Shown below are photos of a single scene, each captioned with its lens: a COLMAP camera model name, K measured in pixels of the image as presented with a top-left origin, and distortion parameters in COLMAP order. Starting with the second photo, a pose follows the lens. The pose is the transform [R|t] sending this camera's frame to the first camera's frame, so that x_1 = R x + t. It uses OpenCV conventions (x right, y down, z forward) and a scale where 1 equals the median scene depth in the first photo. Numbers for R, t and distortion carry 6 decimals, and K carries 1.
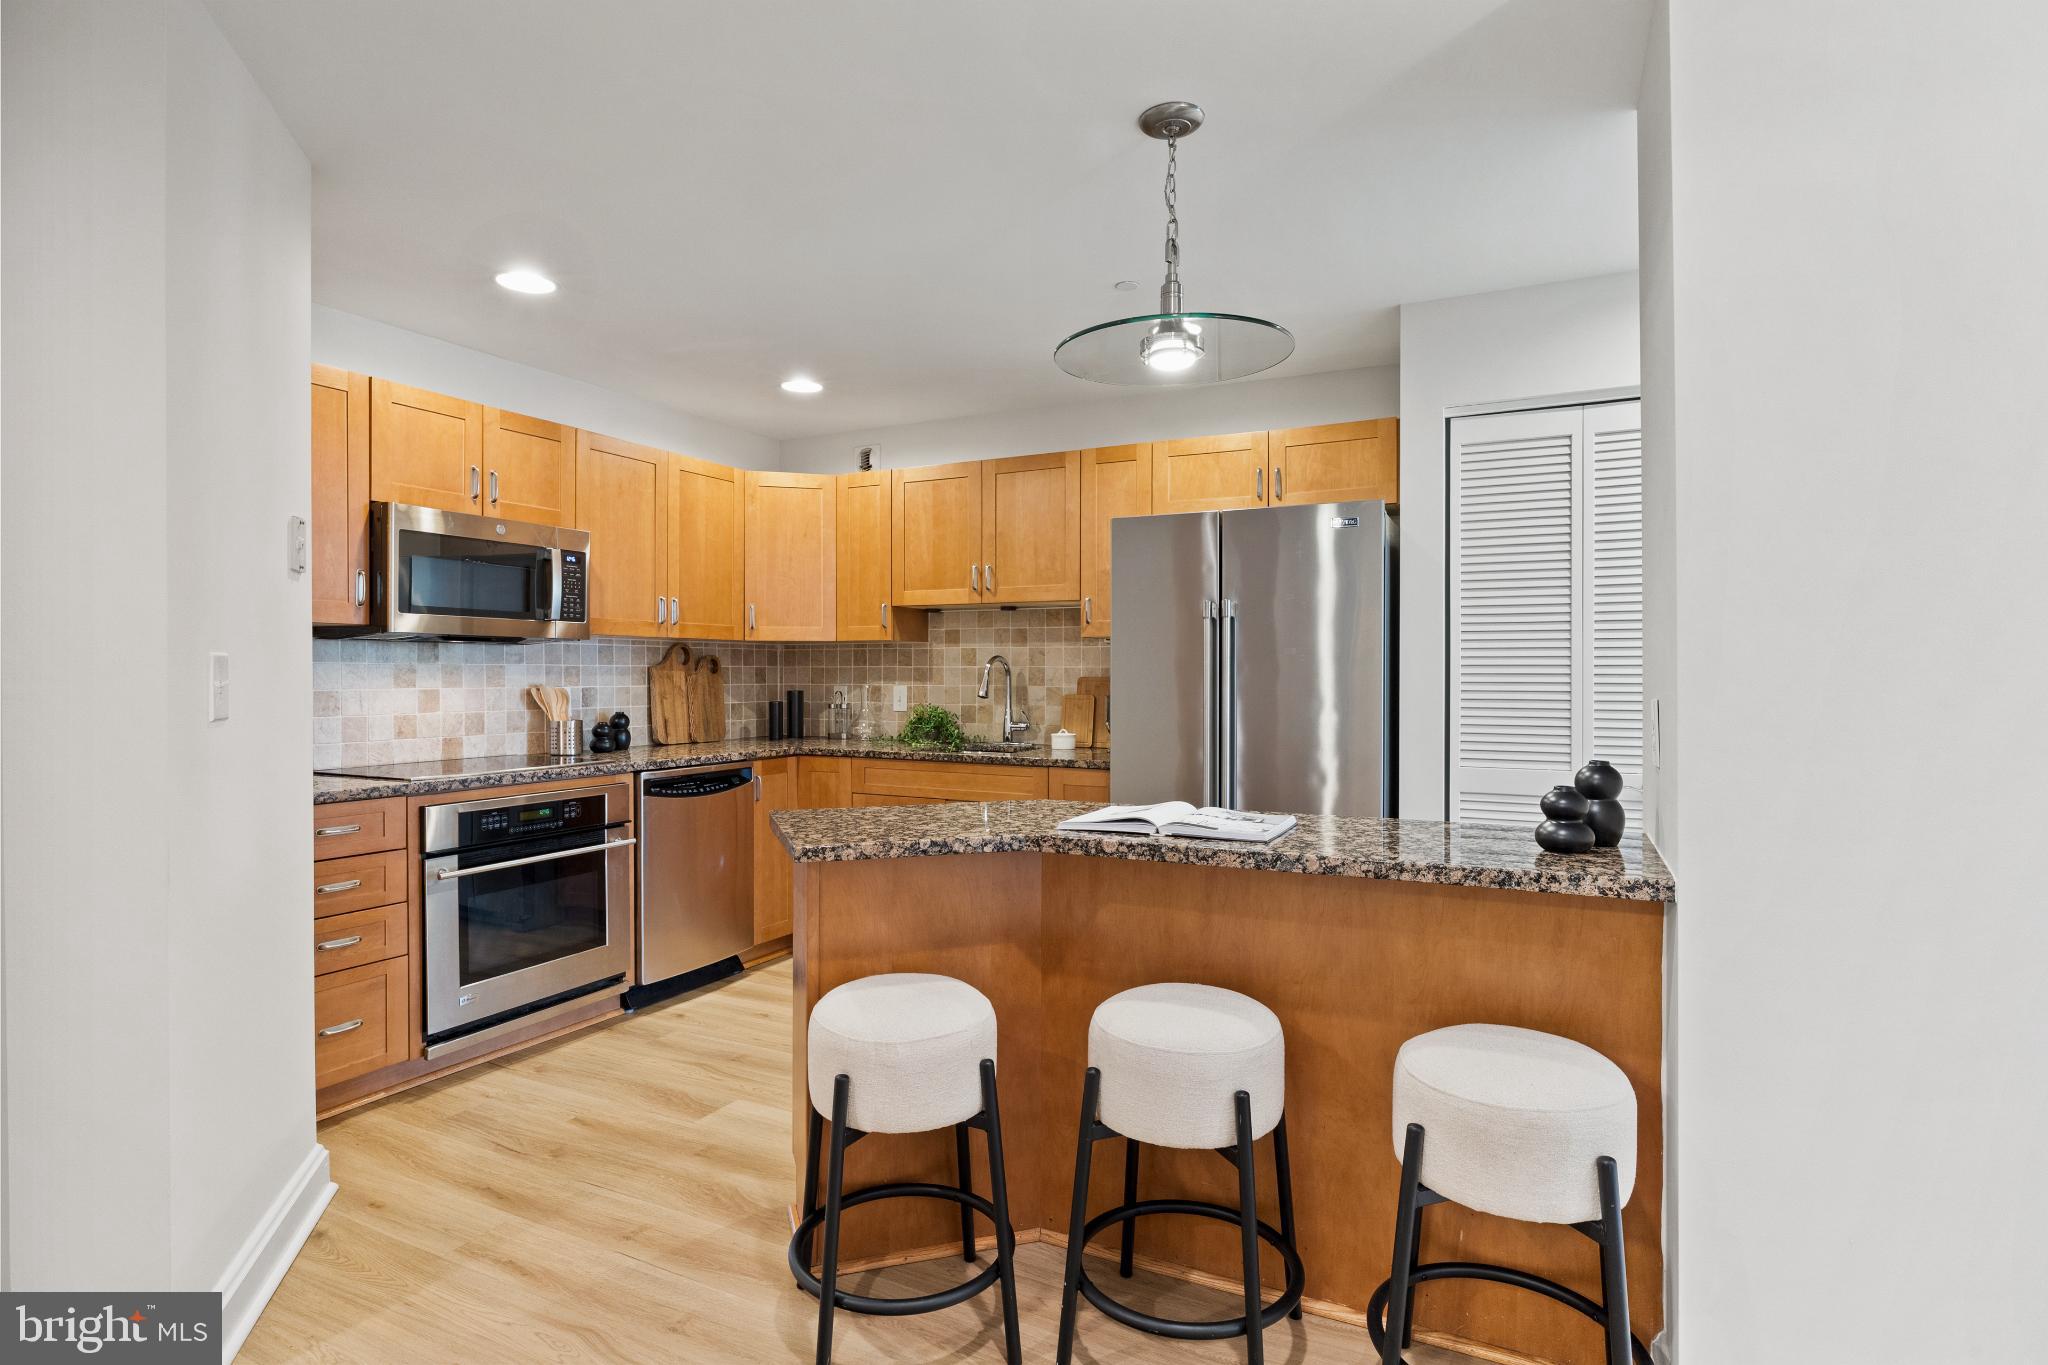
lens RADIAL K [[1046.2, 0, 1024.0], [0, 1046.2, 682.5], [0, 0, 1]] dist [-0.004999, -0.000385]
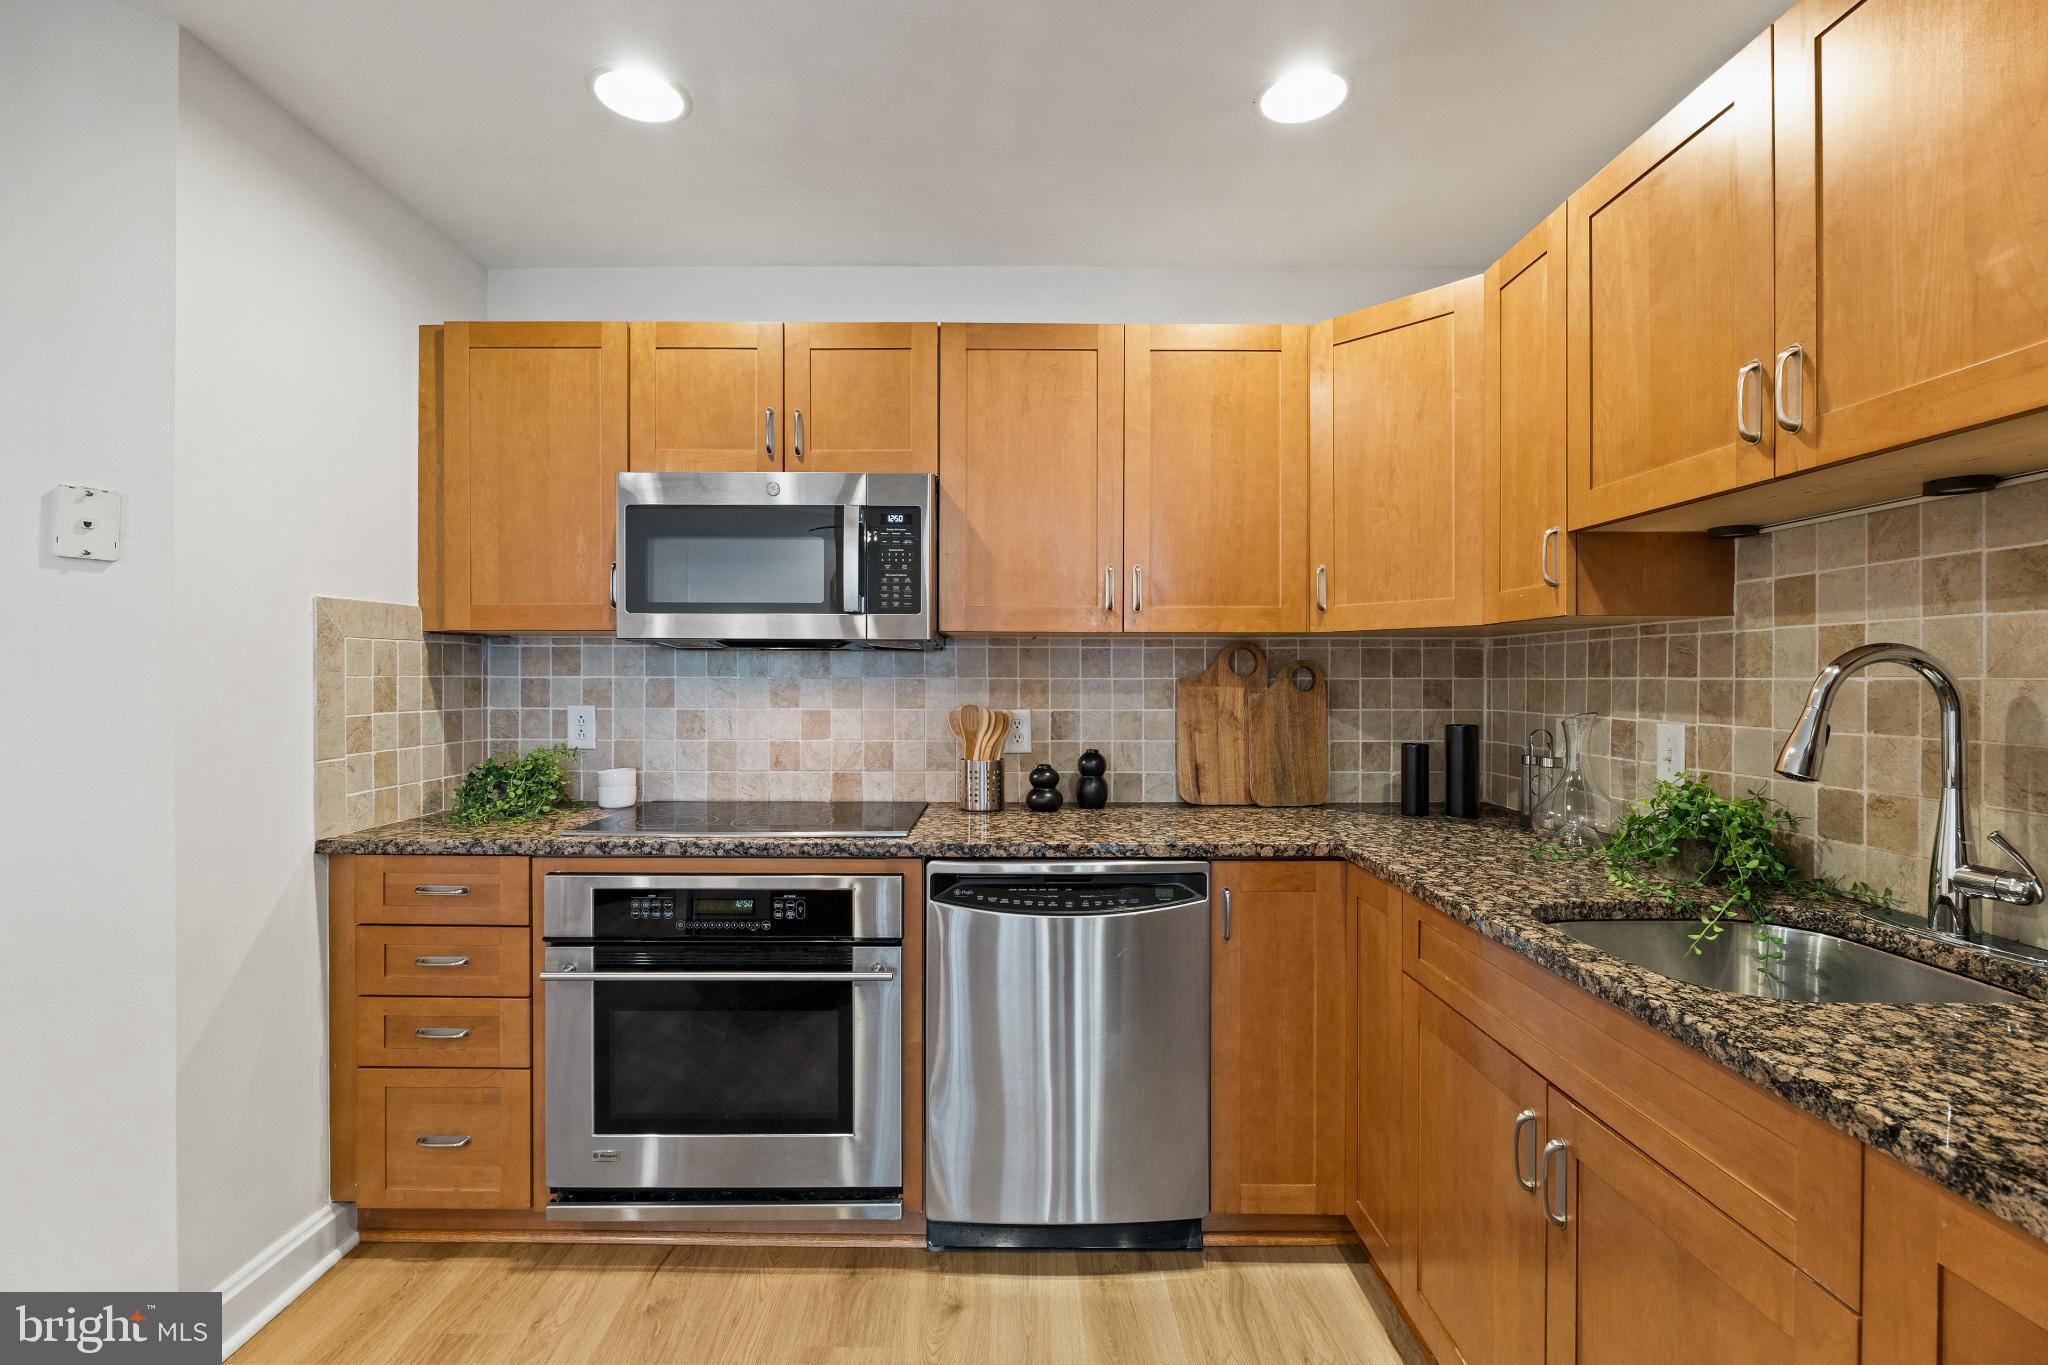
lens RADIAL K [[917.0, 0, 1024.0], [0, 917.0, 682.5], [0, 0, 1]] dist [-0.011779, 0.000335]
pose [[0.454496, 0.001973, -0.890747, 0.105932], [-0.009316, 0.999953, -0.002538, -0.012201], [0.890700, 0.009452, 0.454493, 0.713531]]
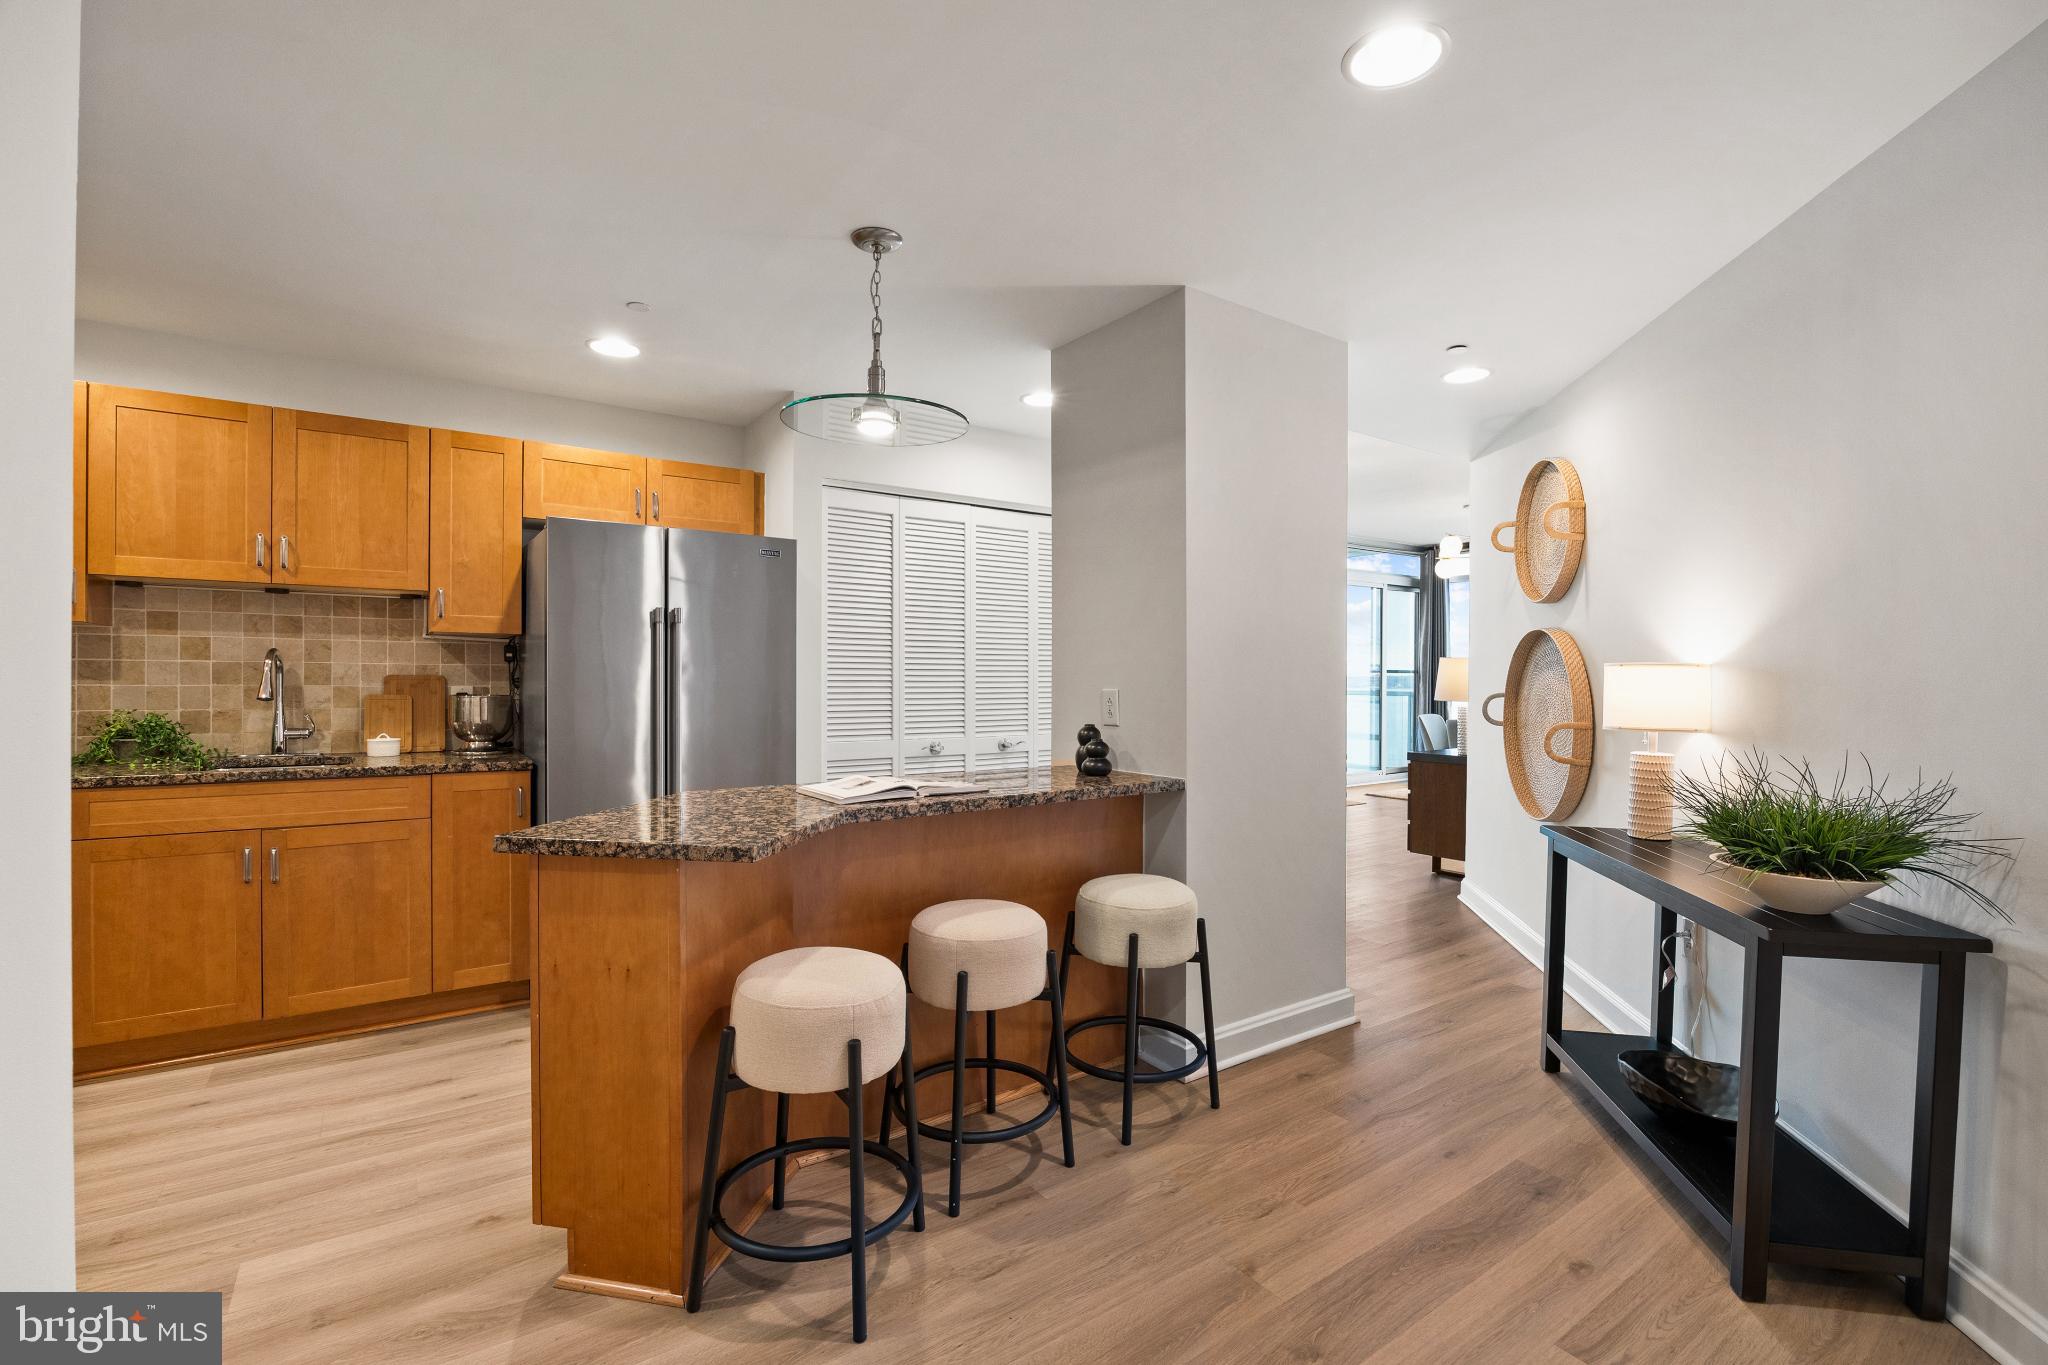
lens RADIAL K [[892.7, 0, 1024.0], [0, 892.7, 682.5], [0, 0, 1]] dist [-0.014031, 0.000231]
pose [[0.474753, -0.003604, 0.880112, -0.386081], [0.001287, 0.999993, 0.003401, -0.000556], [-0.880118, -0.000482, 0.474754, 0.171795]]
